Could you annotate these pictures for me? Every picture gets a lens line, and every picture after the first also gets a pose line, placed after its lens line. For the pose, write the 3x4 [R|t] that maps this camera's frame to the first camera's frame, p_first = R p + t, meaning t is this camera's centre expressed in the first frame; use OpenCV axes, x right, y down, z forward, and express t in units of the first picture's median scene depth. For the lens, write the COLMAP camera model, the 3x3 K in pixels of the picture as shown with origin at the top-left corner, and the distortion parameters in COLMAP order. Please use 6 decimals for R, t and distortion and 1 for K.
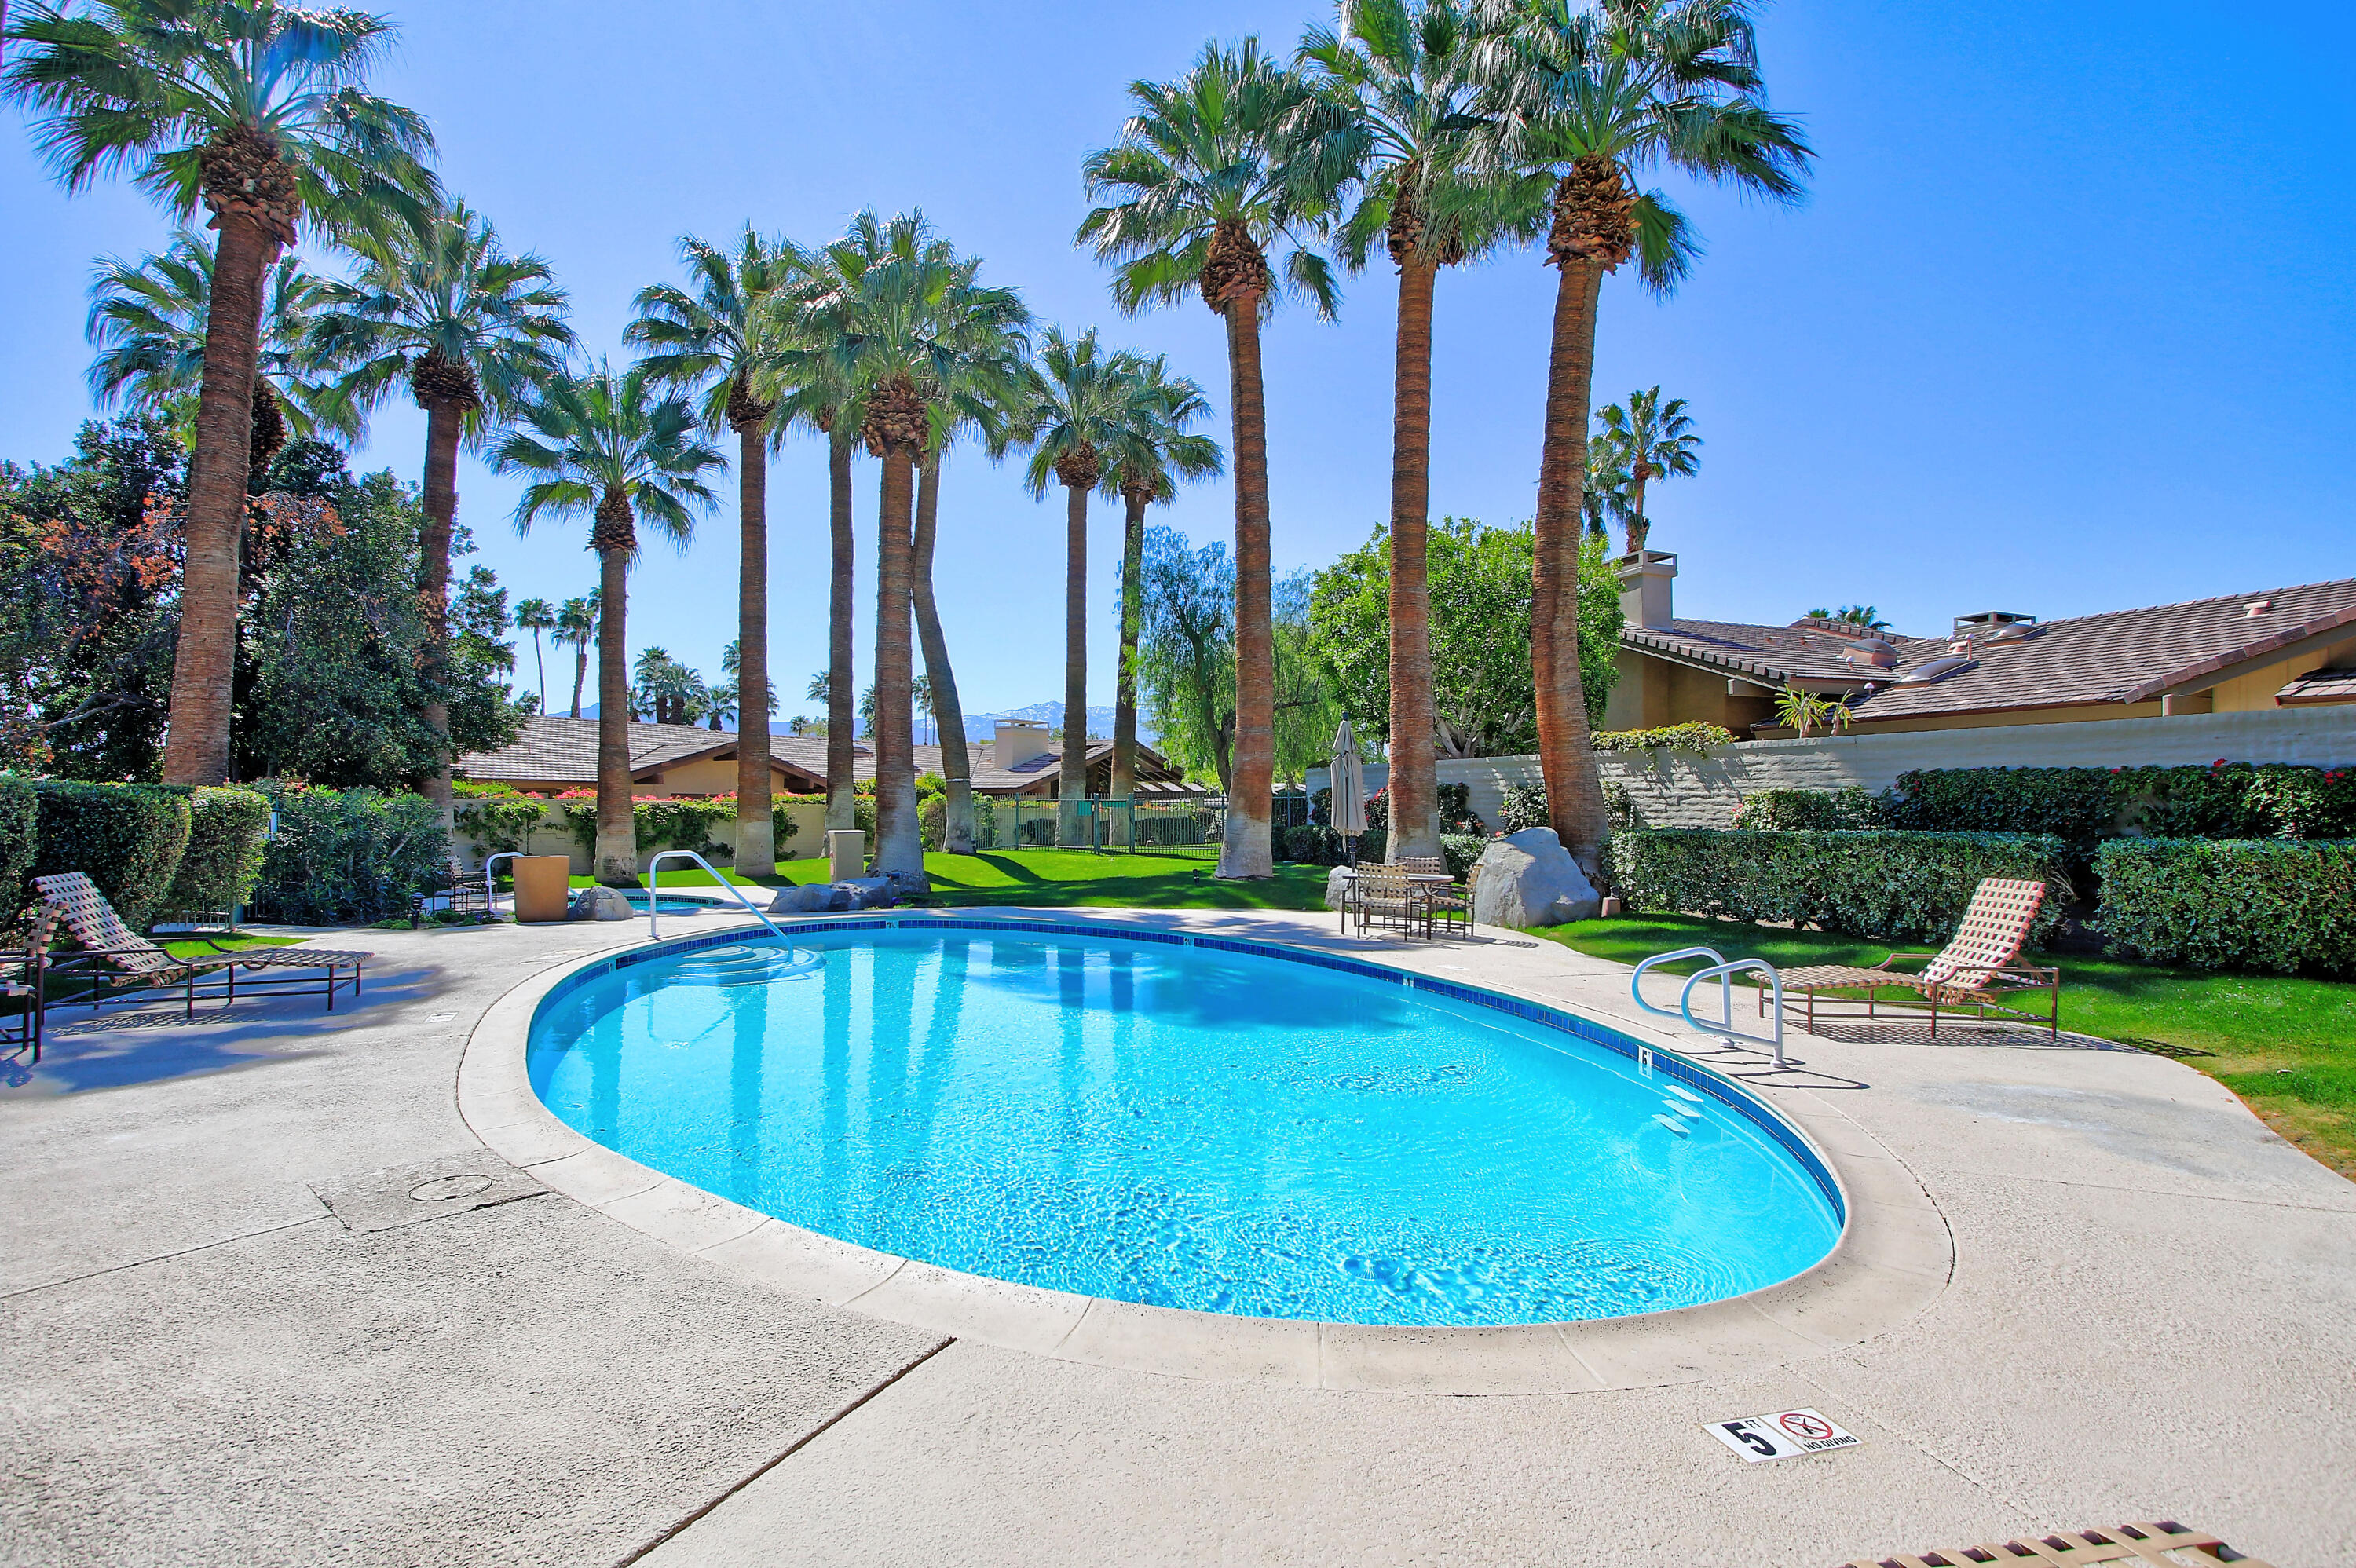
lens RADIAL K [[1136.9, 0, 1171.3], [0, 1136.9, 798.6], [0, 0, 1]] dist [-0.011133, -0.000292]
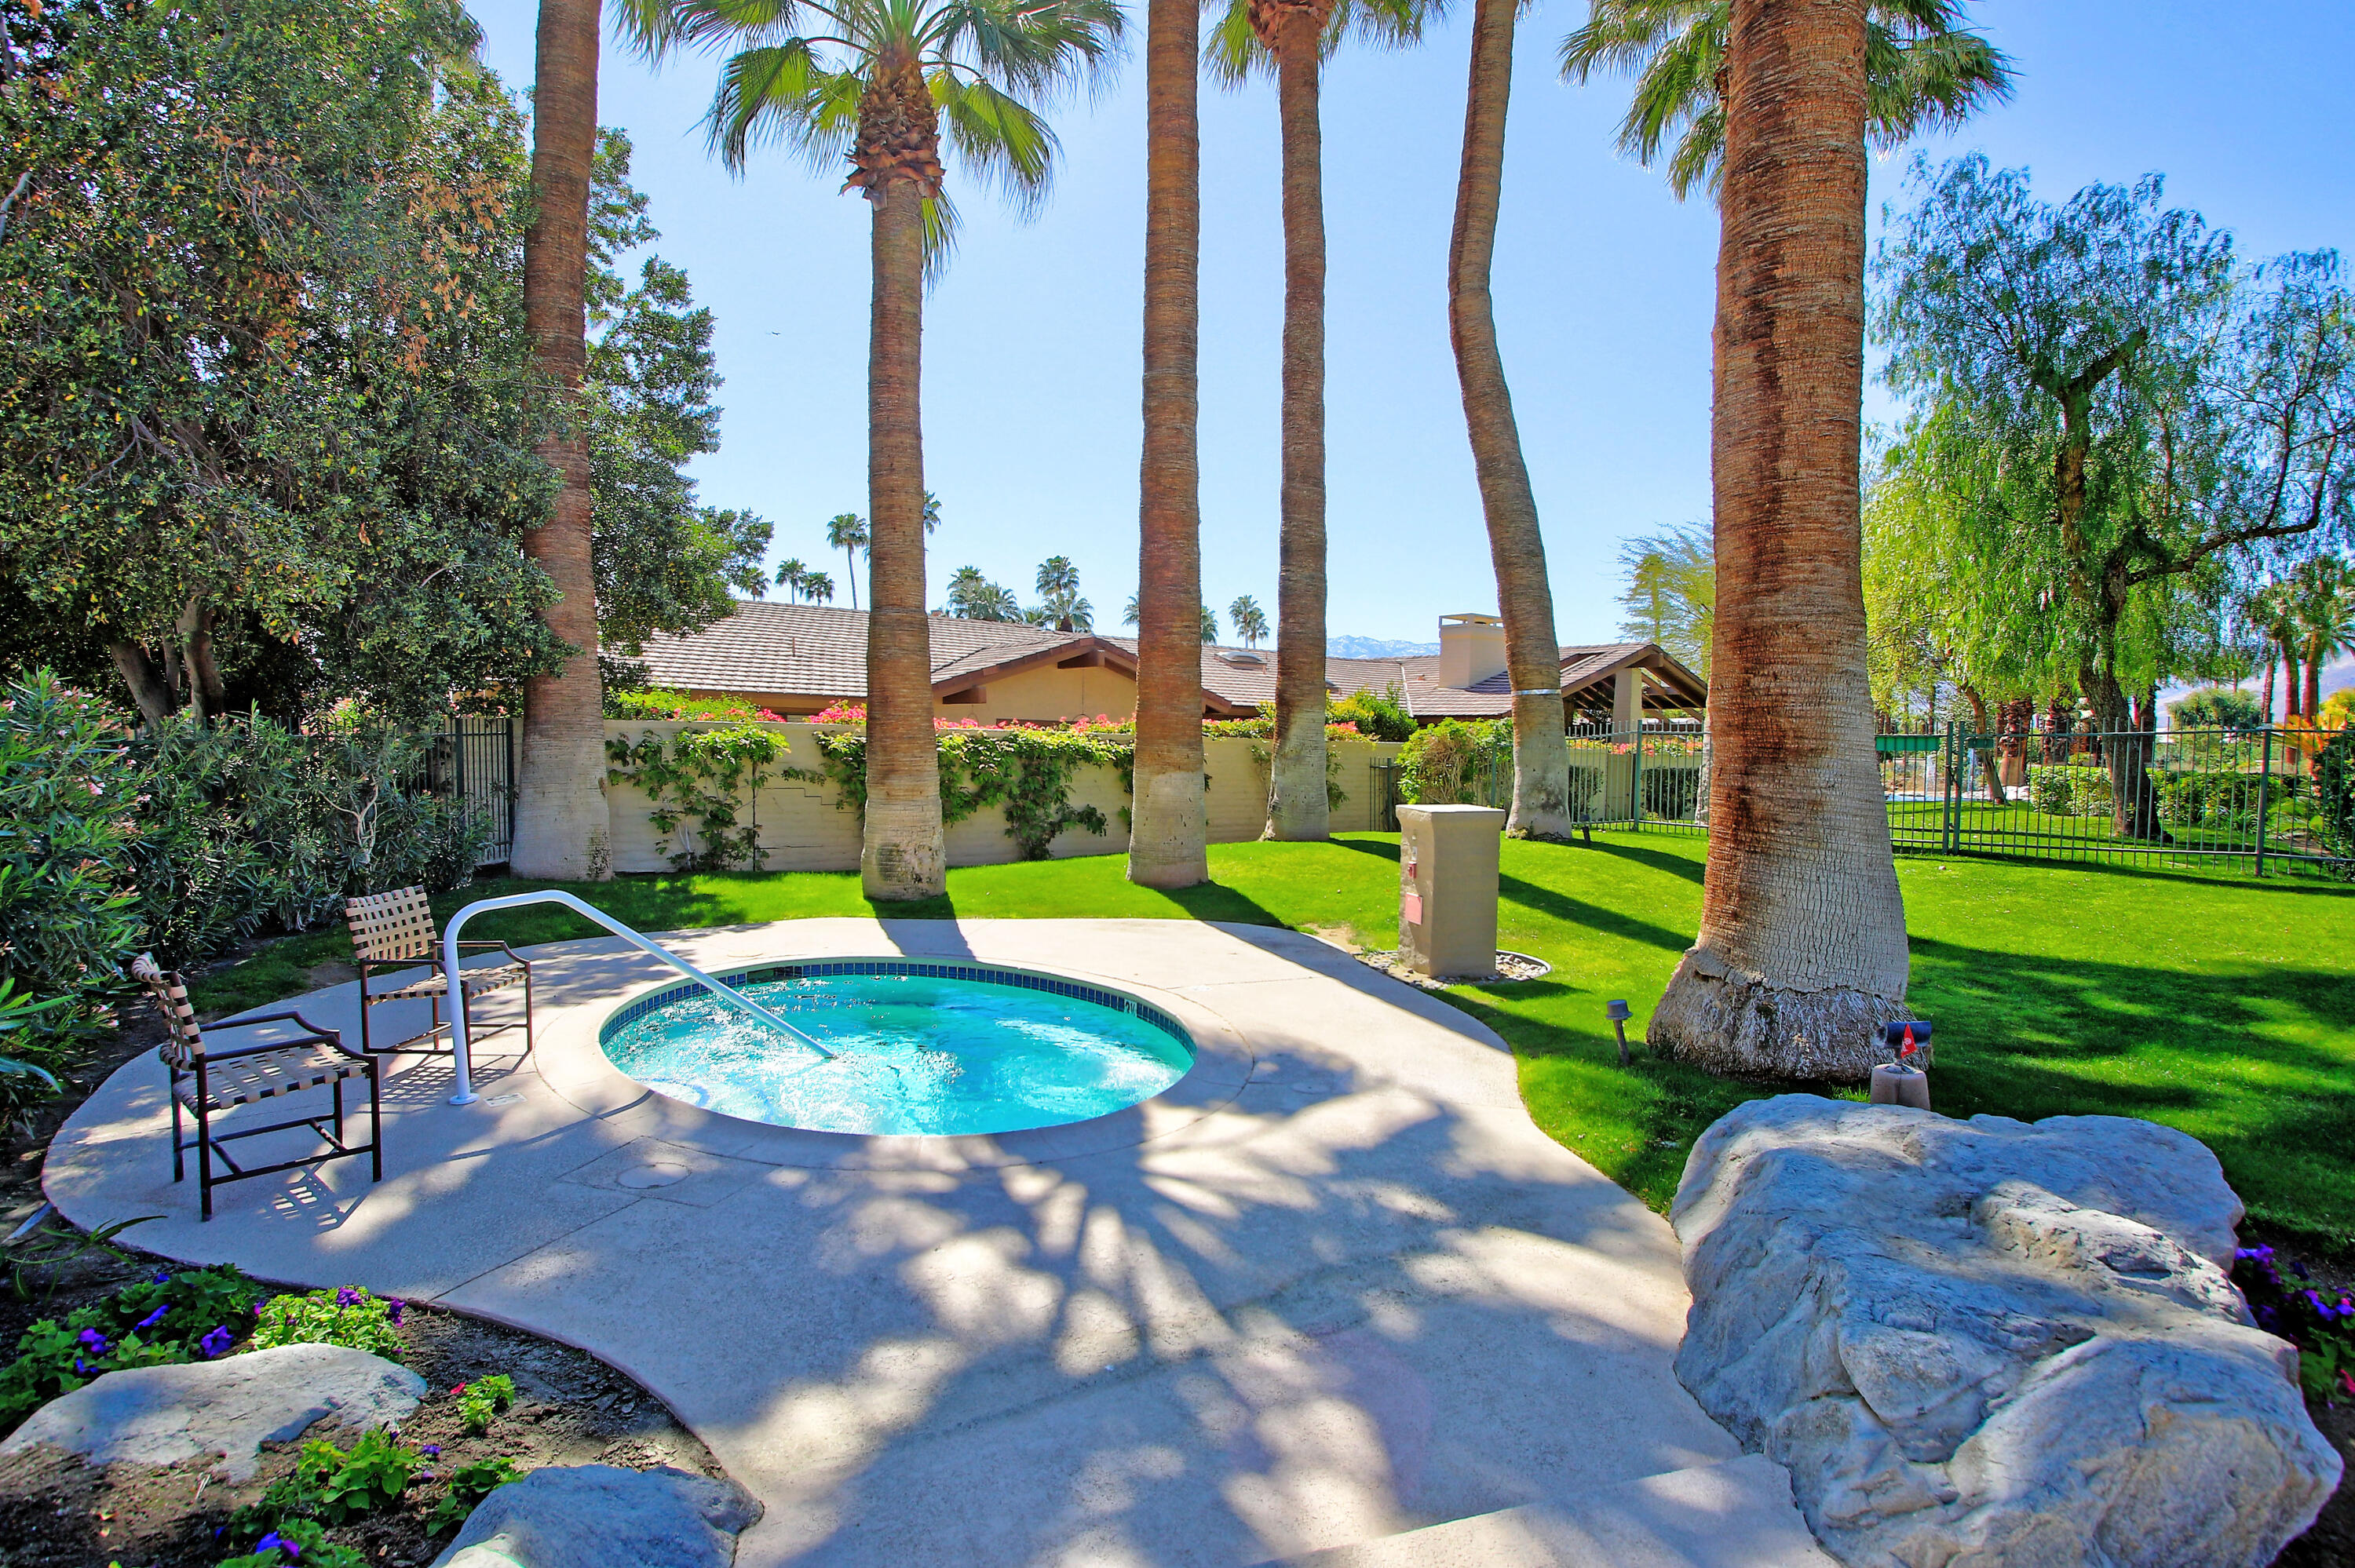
lens RADIAL K [[1215.4, 0, 1177.5], [0, 1215.4, 784.0], [0, 0, 1]] dist [-0.026047, 0.009396]
pose [[0.967464, 0.018579, -0.252324, -0.228356], [-0.008519, 0.999127, 0.040905, 0.004141], [0.252864, -0.037425, 0.966778, 0.490720]]
